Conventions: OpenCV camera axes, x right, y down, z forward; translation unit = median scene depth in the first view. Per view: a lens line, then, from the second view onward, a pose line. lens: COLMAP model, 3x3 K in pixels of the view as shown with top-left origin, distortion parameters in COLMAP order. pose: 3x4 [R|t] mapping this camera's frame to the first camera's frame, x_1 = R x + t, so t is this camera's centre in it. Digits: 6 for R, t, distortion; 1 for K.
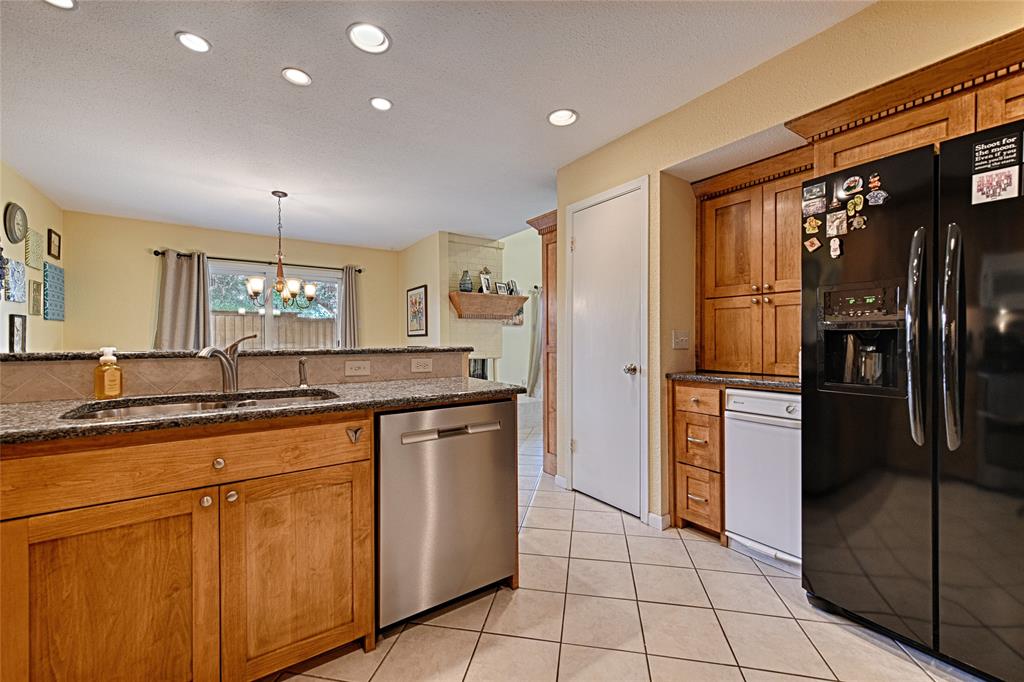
lens RADIAL K [[419.1, 0, 515.9], [0, 419.1, 341.1], [0, 0, 1]] dist [0.010241, -0.000218]
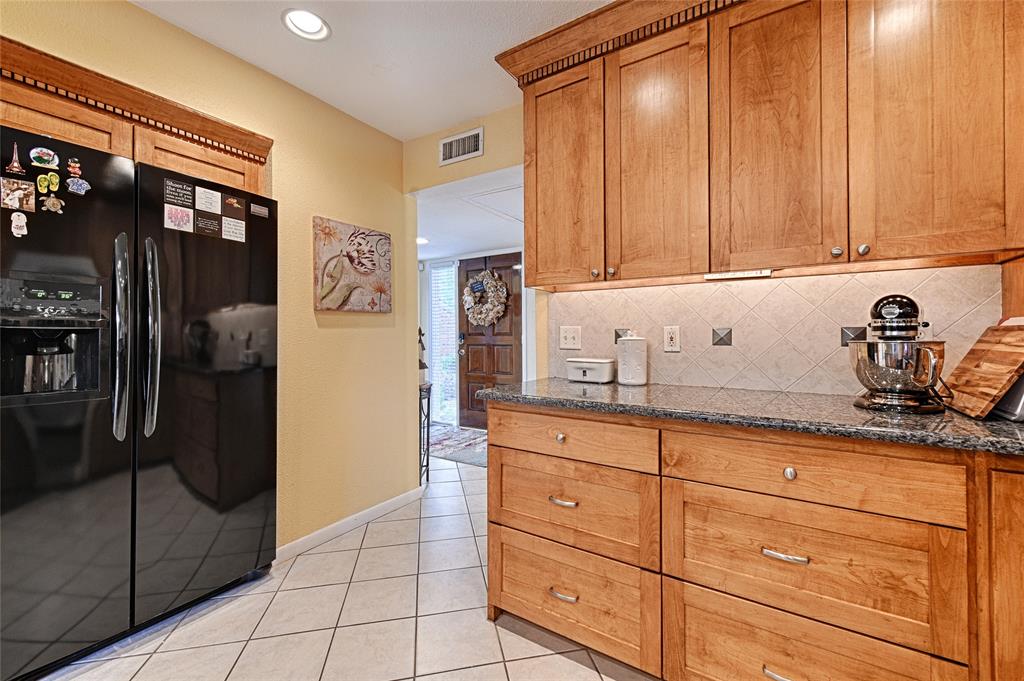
lens RADIAL K [[413.3, 0, 517.5], [0, 413.3, 333.2], [0, 0, 1]] dist [0.007234, -0.000223]
pose [[-0.379924, 0.010883, 0.924954, -0.333923], [0.008133, 0.999931, -0.008425, -0.002766], [-0.924982, 0.004322, -0.379986, 0.442572]]
